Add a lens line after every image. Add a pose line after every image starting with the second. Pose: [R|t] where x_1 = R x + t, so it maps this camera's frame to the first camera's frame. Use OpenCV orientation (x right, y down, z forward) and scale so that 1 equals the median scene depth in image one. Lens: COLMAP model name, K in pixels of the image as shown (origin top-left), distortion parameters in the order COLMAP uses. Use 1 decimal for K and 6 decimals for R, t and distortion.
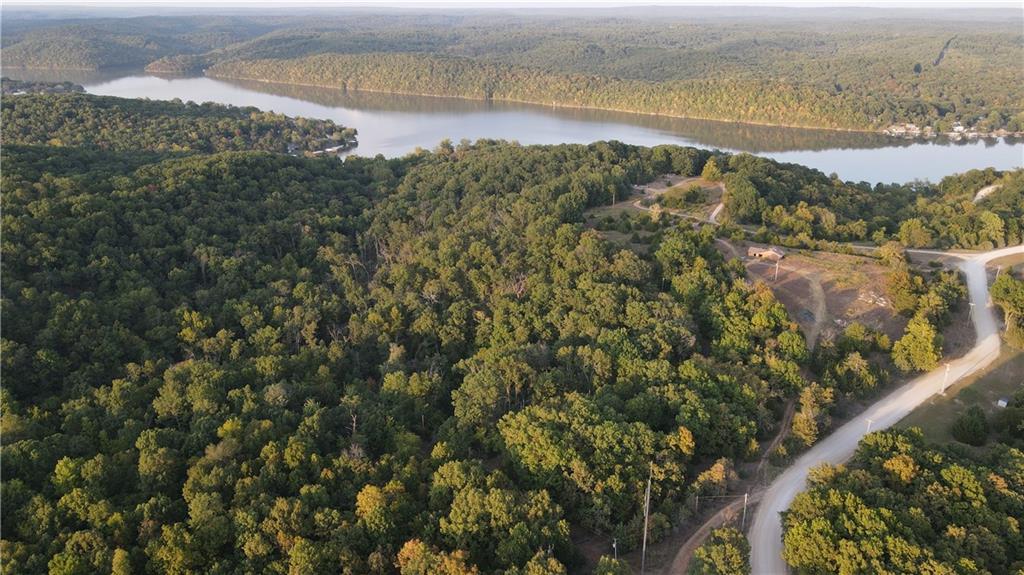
lens RADIAL K [[765.5, 0, 512.0], [0, 765.5, 287.5], [0, 0, 1]] dist [-0.001784, 0.034735]
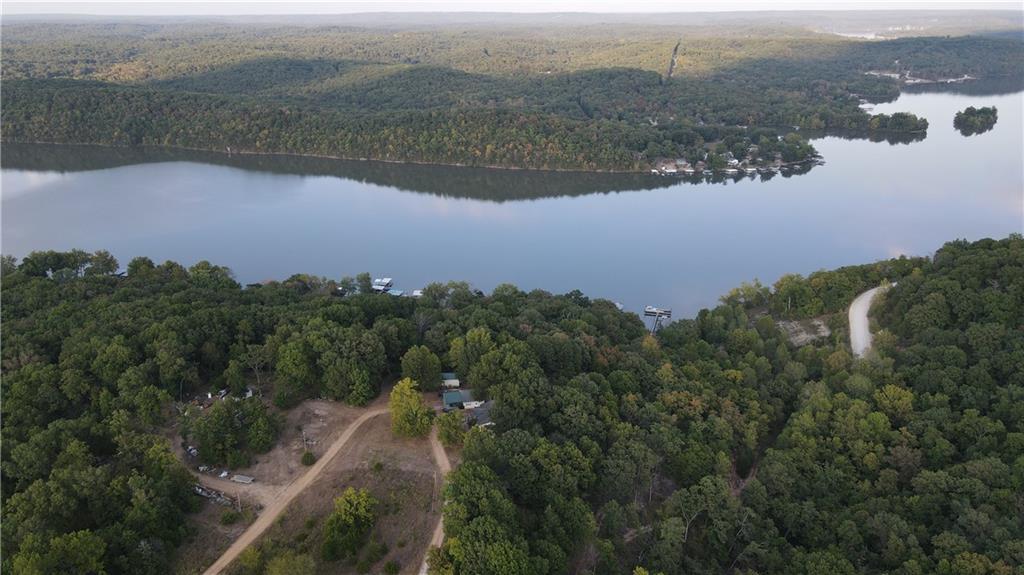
lens RADIAL K [[765.5, 0, 512.0], [0, 765.5, 287.5], [0, 0, 1]] dist [-0.001784, 0.034735]
pose [[0.947834, -0.115971, 0.296920, 0.091652], [0.118088, 0.992944, 0.010861, -0.100546], [-0.296085, 0.024768, 0.954841, 0.268429]]
